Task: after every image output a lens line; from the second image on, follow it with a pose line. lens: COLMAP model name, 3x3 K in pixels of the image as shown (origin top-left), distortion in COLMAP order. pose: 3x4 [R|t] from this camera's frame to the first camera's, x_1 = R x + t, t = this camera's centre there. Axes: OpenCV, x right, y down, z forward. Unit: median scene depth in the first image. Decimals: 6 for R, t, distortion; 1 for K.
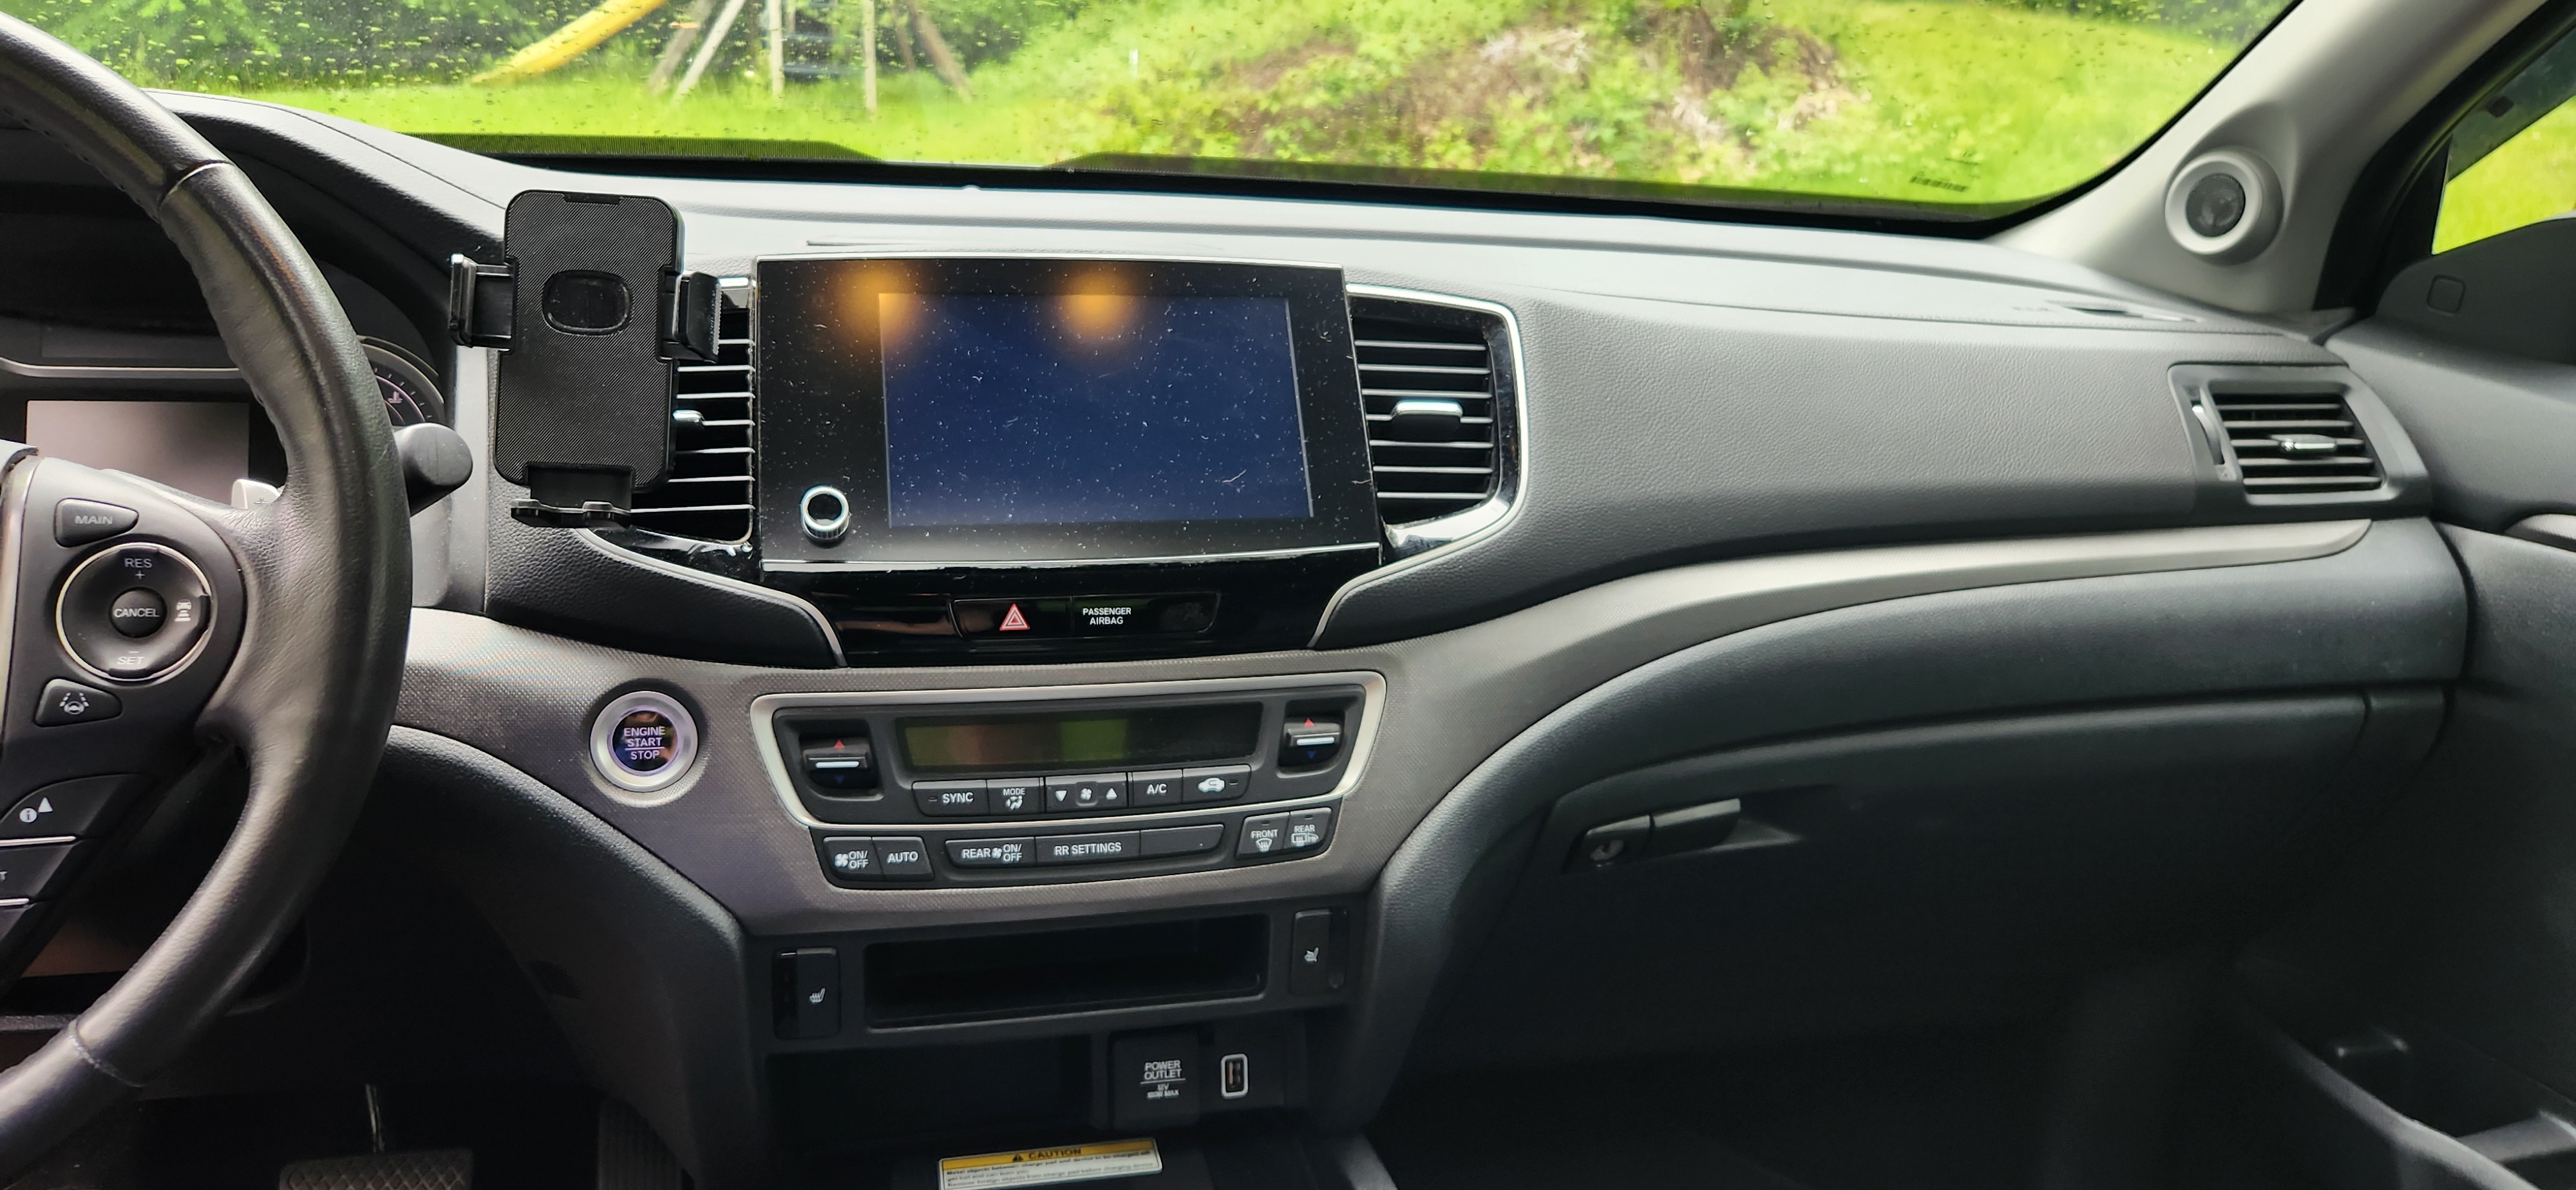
lens RADIAL K [[1736.1, 0, 1244.6], [0, 1736.1, 589.6], [0, 0, 1]] dist [0.063375, -0.060248]
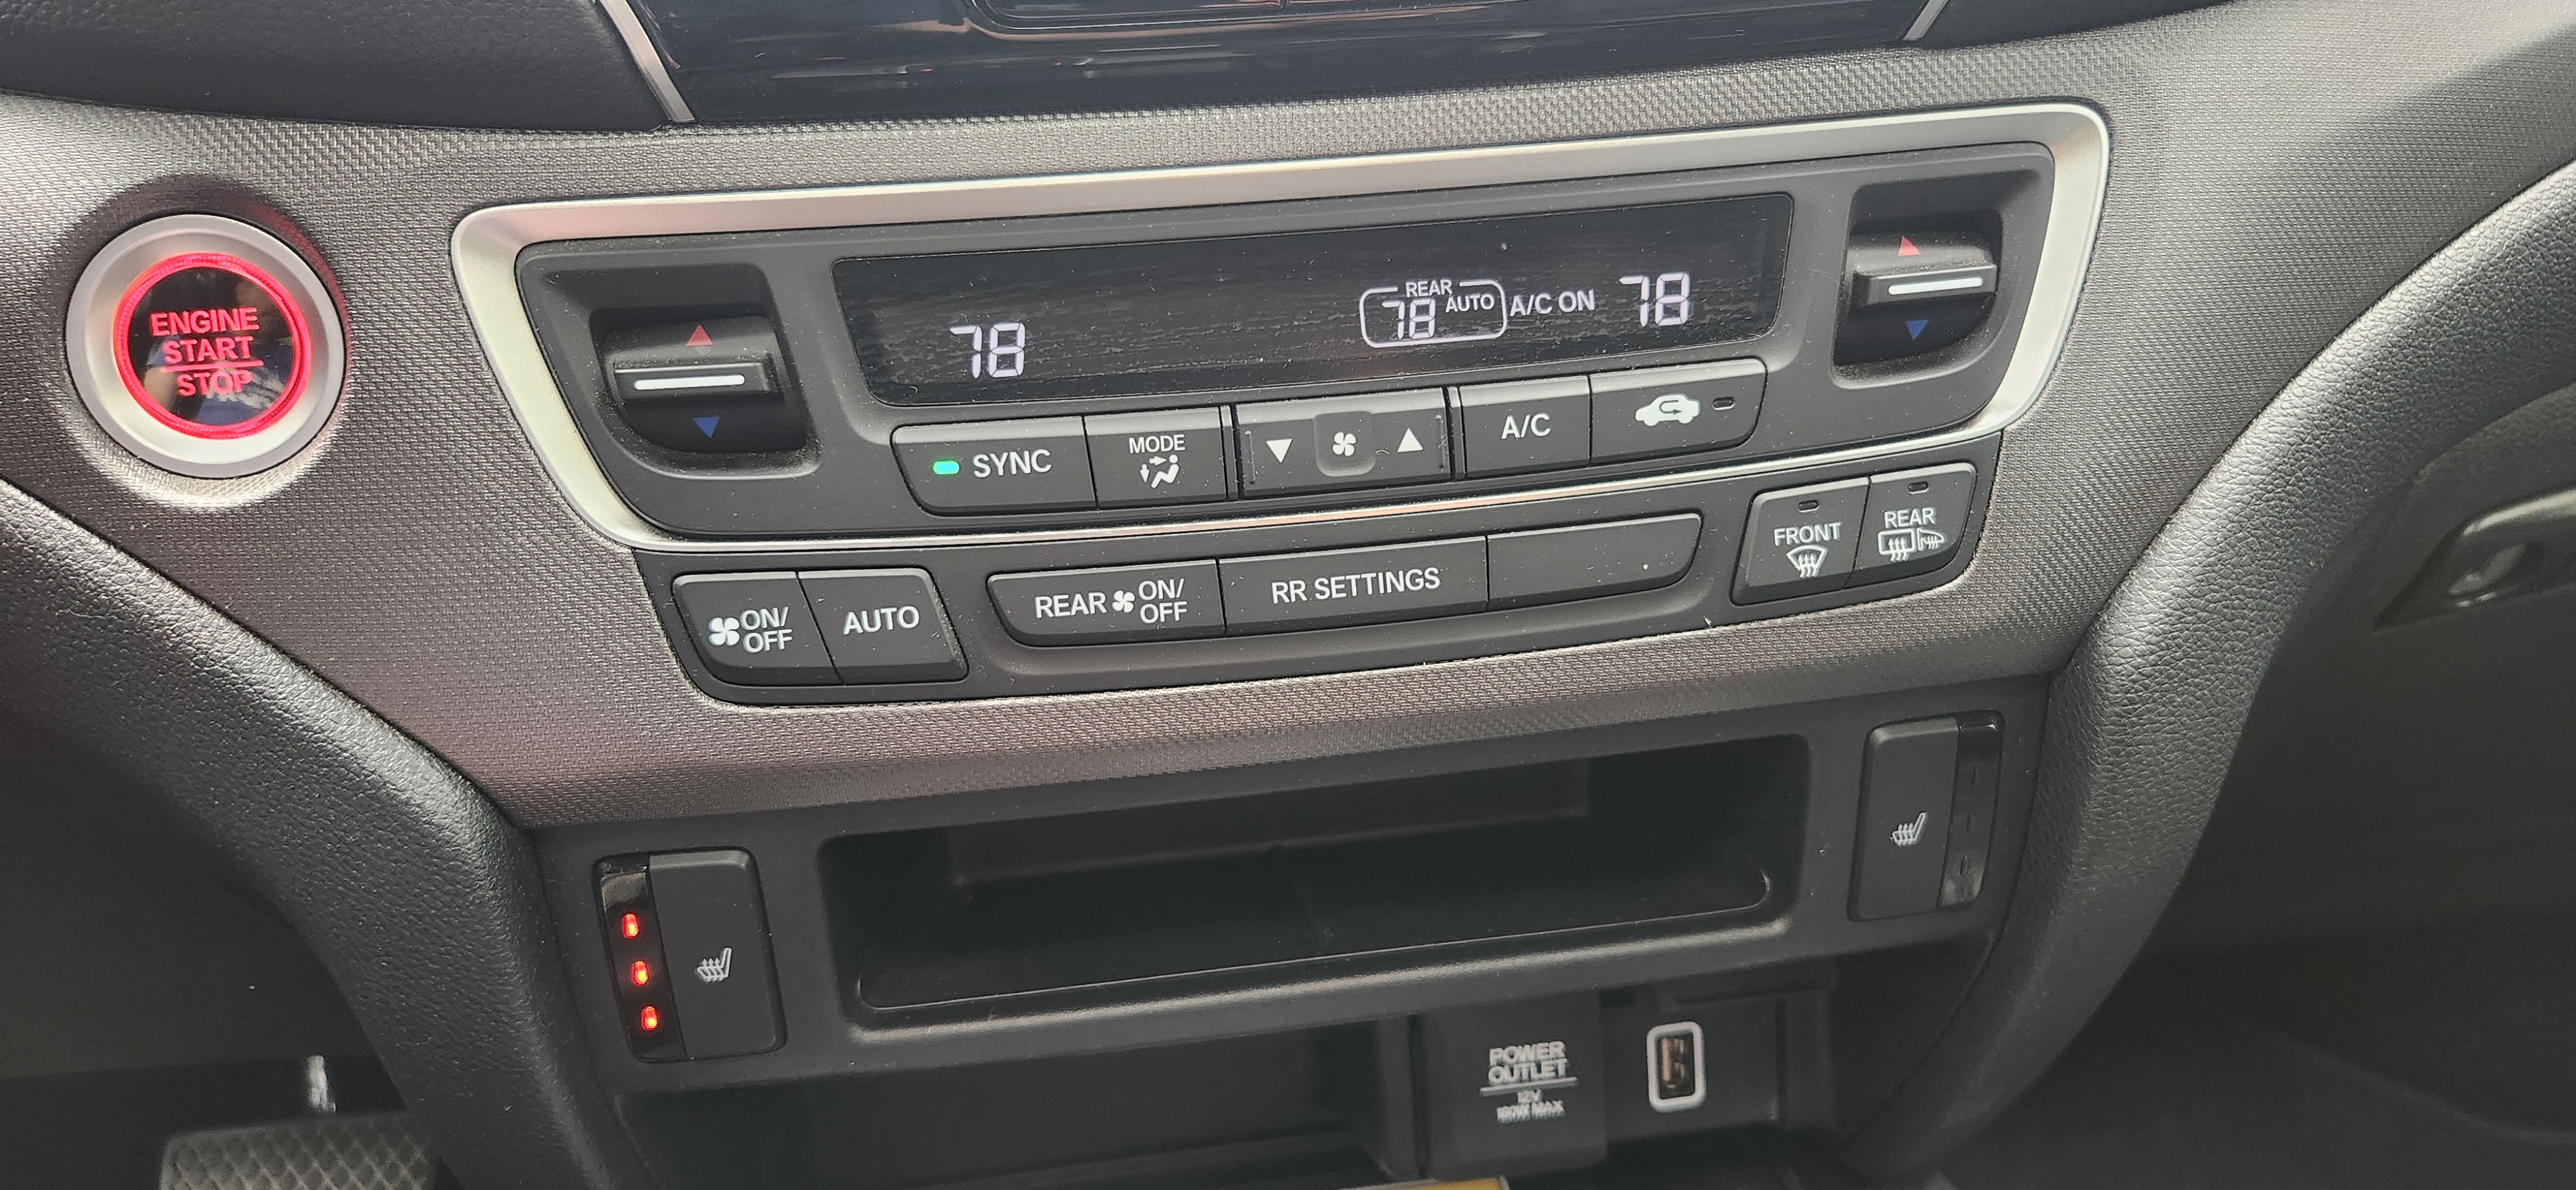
lens RADIAL K [[1736.1, 0, 1244.6], [0, 1736.1, 589.6], [0, 0, 1]] dist [0.063375, -0.060248]
pose [[0.990890, -0.041149, -0.128237, -0.064588], [0.054760, 0.993017, 0.104491, 0.107539], [0.123042, -0.110561, 0.986224, 0.610665]]
